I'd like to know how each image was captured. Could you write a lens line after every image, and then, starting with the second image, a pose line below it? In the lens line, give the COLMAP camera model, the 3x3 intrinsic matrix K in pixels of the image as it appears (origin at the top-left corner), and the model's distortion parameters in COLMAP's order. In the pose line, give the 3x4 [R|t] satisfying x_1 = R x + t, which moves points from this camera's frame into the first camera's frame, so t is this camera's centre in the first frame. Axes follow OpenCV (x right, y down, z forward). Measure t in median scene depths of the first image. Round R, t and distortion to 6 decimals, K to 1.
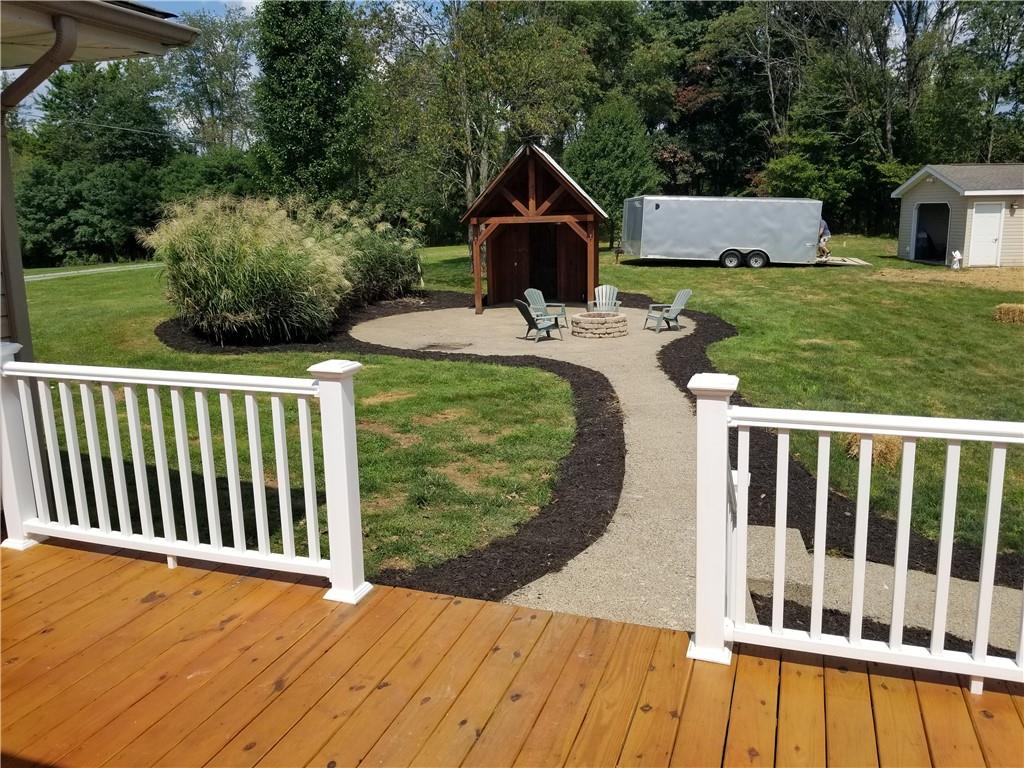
lens RADIAL K [[818.1, 0, 512.0], [0, 818.1, 384.0], [0, 0, 1]] dist [-0.013246, -0.012787]
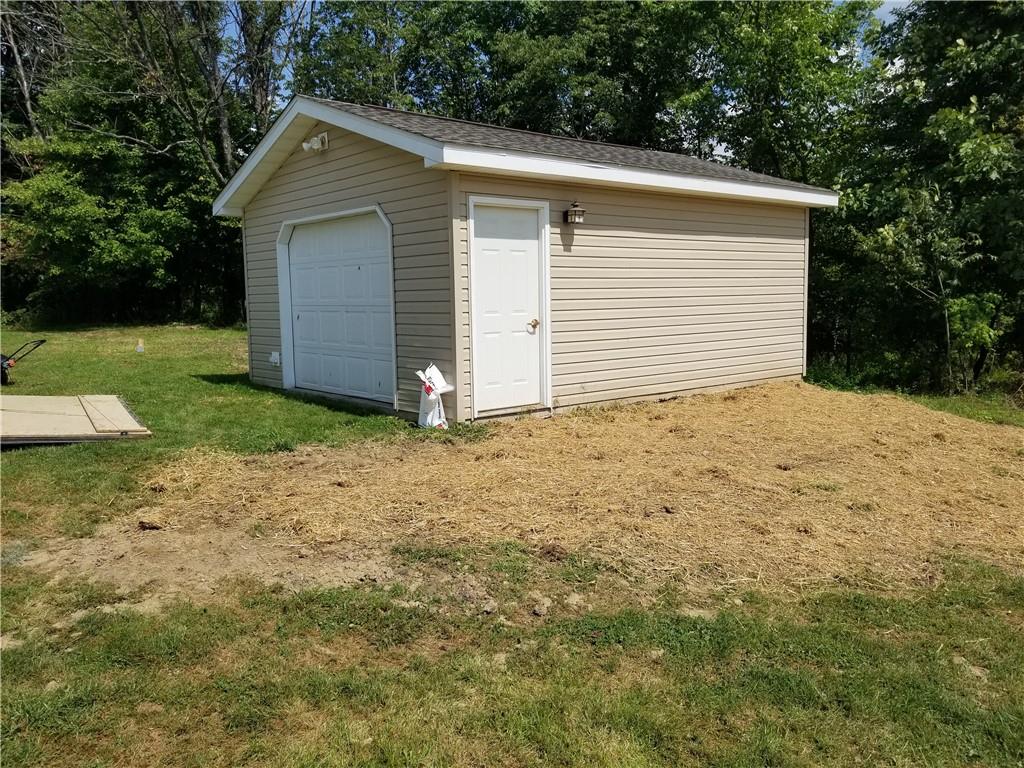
lens RADIAL K [[818.1, 0, 512.0], [0, 818.1, 384.0], [0, 0, 1]] dist [-0.013246, -0.012787]
pose [[0.753920, -0.063522, 0.653888, 0.224367], [0.137183, 0.988595, -0.062131, -0.080143], [-0.642484, 0.136544, 0.754036, 0.452878]]
